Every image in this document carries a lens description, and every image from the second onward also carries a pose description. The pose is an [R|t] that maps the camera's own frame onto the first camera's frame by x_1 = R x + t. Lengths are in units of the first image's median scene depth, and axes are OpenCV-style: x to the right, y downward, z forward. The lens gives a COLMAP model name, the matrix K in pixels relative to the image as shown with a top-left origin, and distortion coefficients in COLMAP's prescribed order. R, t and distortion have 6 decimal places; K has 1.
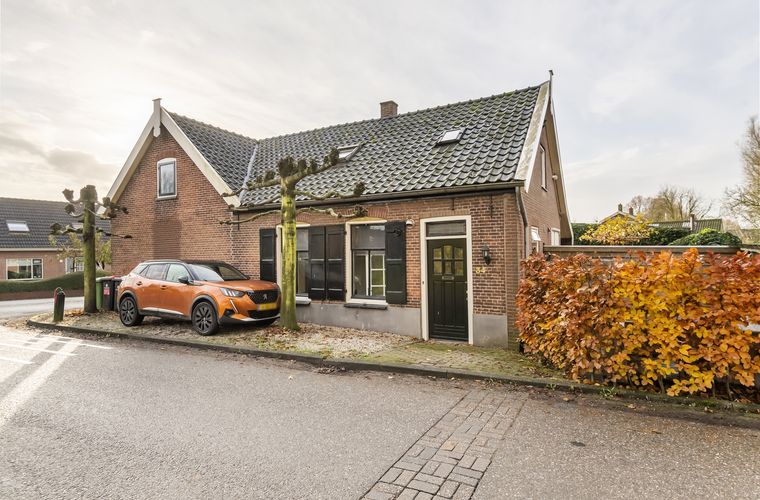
lens RADIAL K [[408.7, 0, 384.5], [0, 408.7, 256.3], [0, 0, 1]] dist [0.031683, -0.009617]
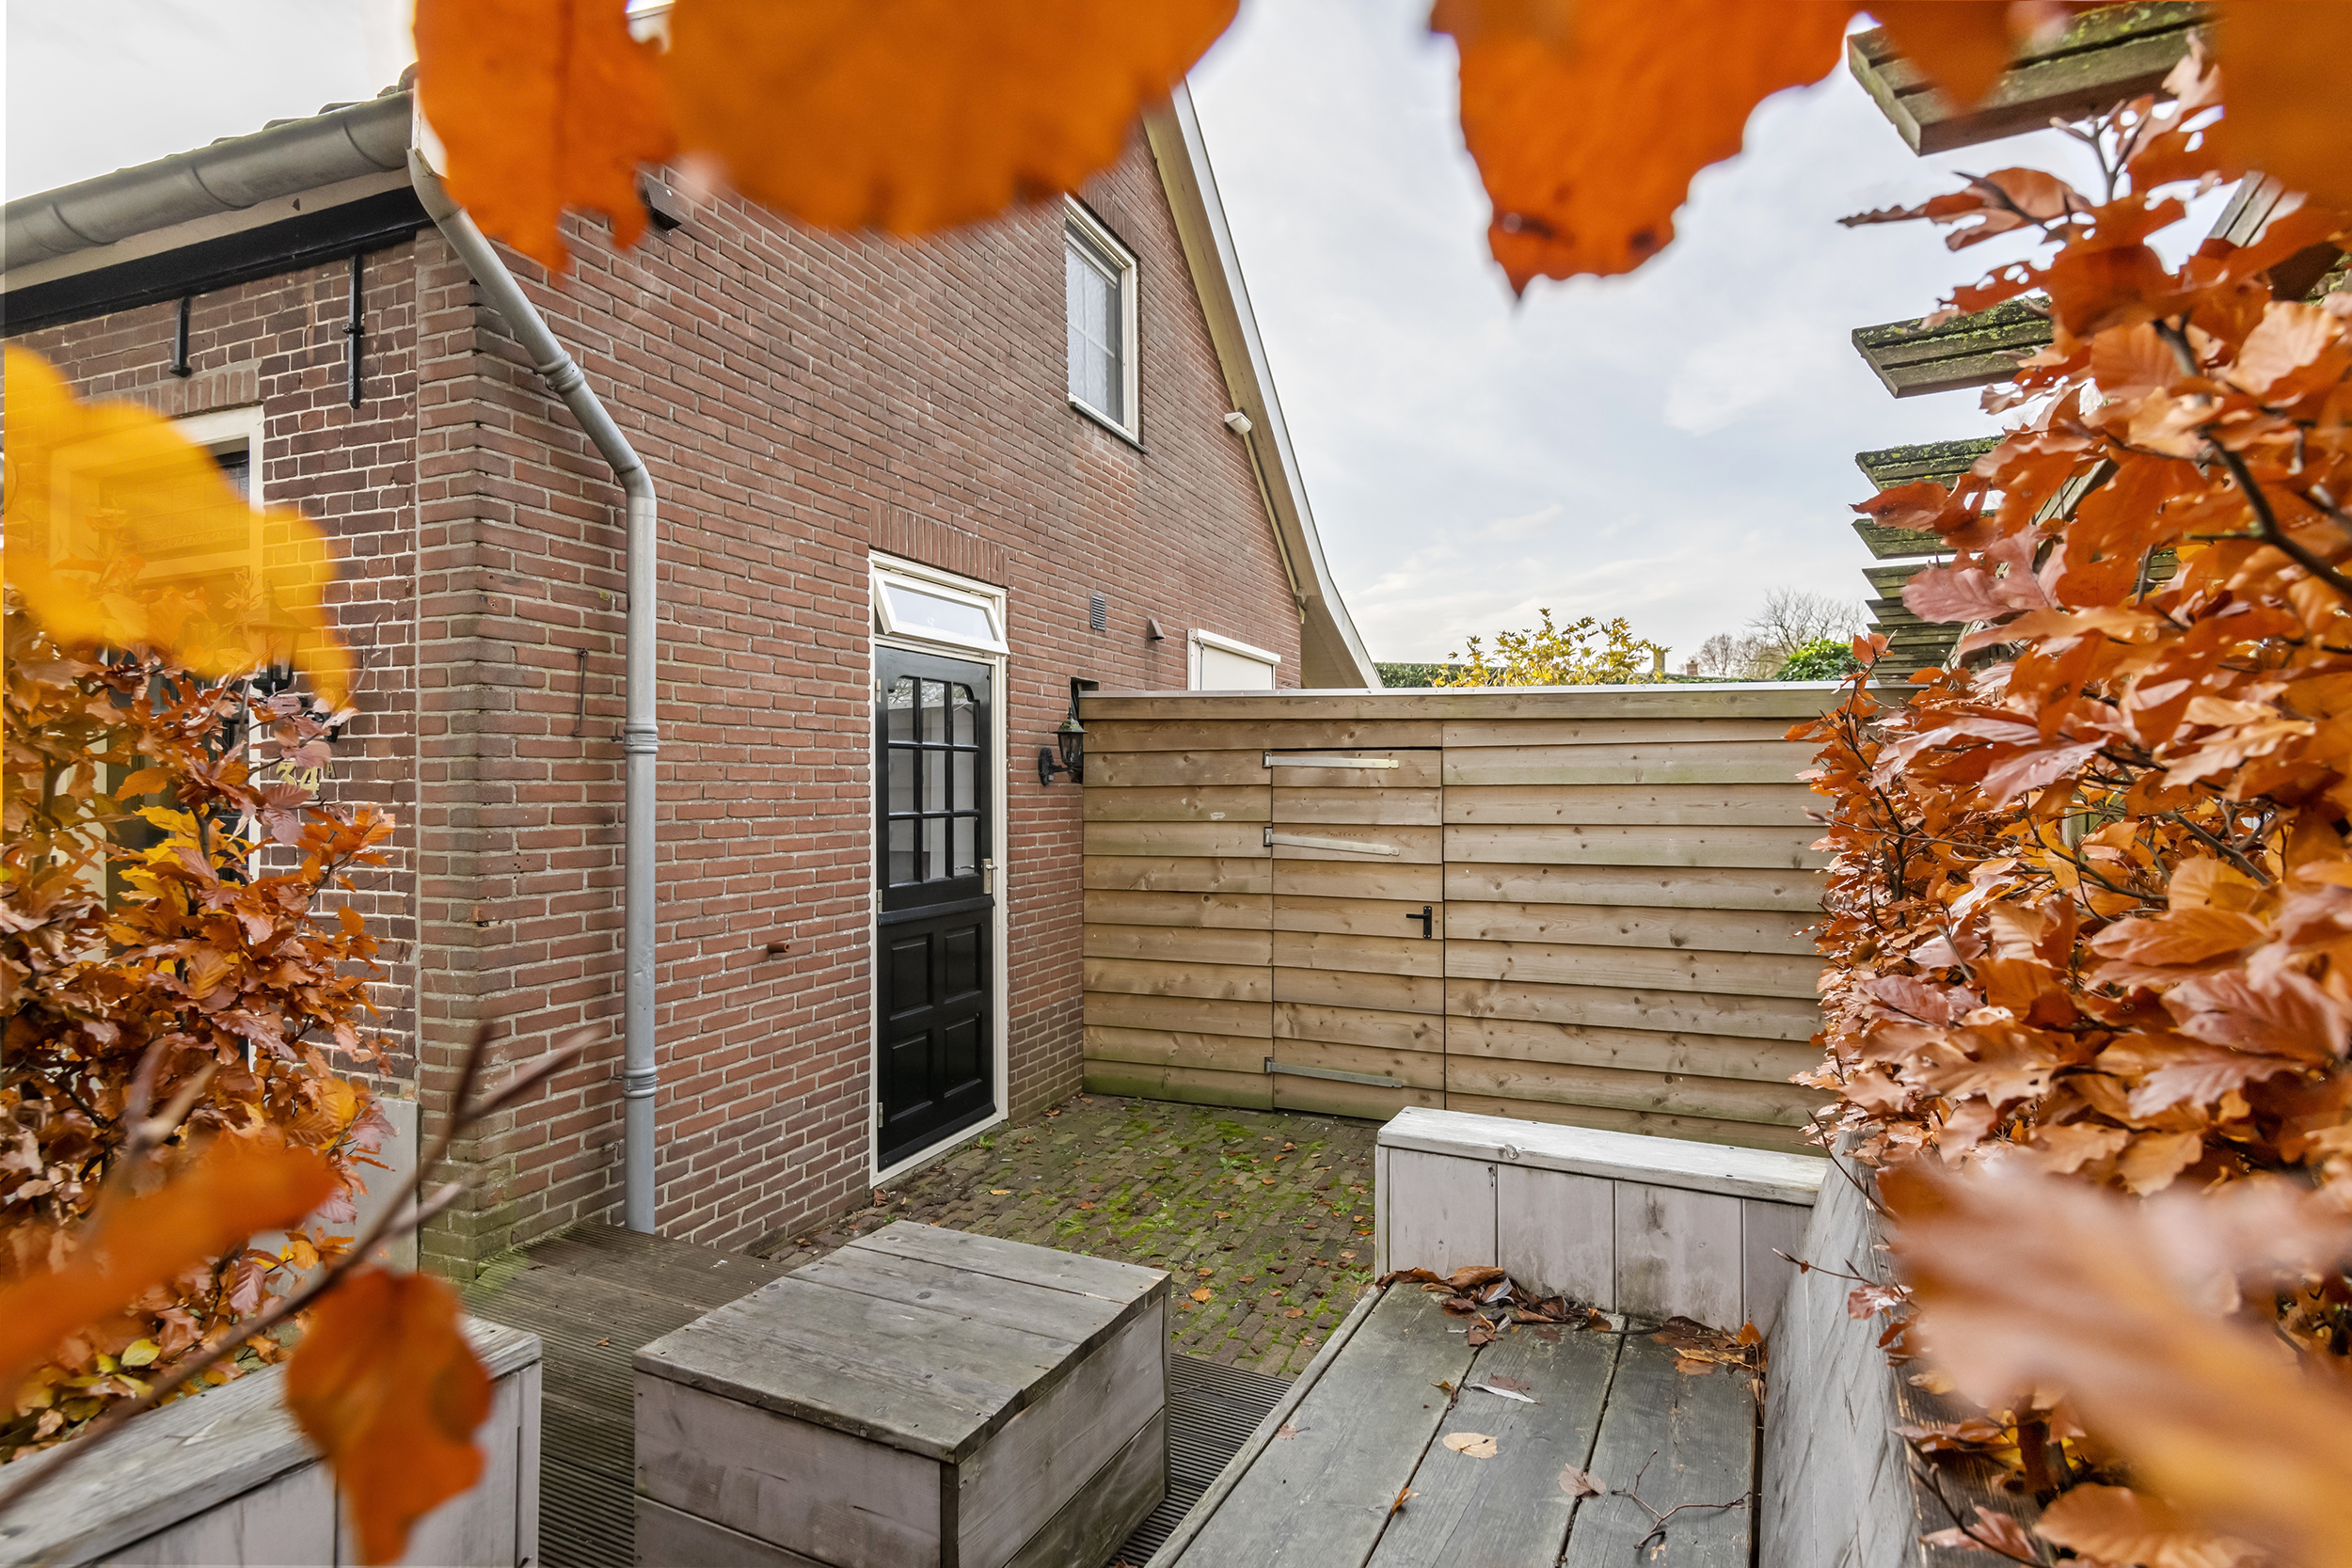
lens RADIAL K [[1154.8, 0, 1169.3], [0, 1154.8, 782.1], [0, 0, 1]] dist [0.018158, -0.001005]
pose [[0.995777, 0.012846, 0.090903, 0.453779], [-0.010853, 0.999690, -0.022388, 0.036962], [-0.091163, 0.021307, 0.995608, 0.508426]]
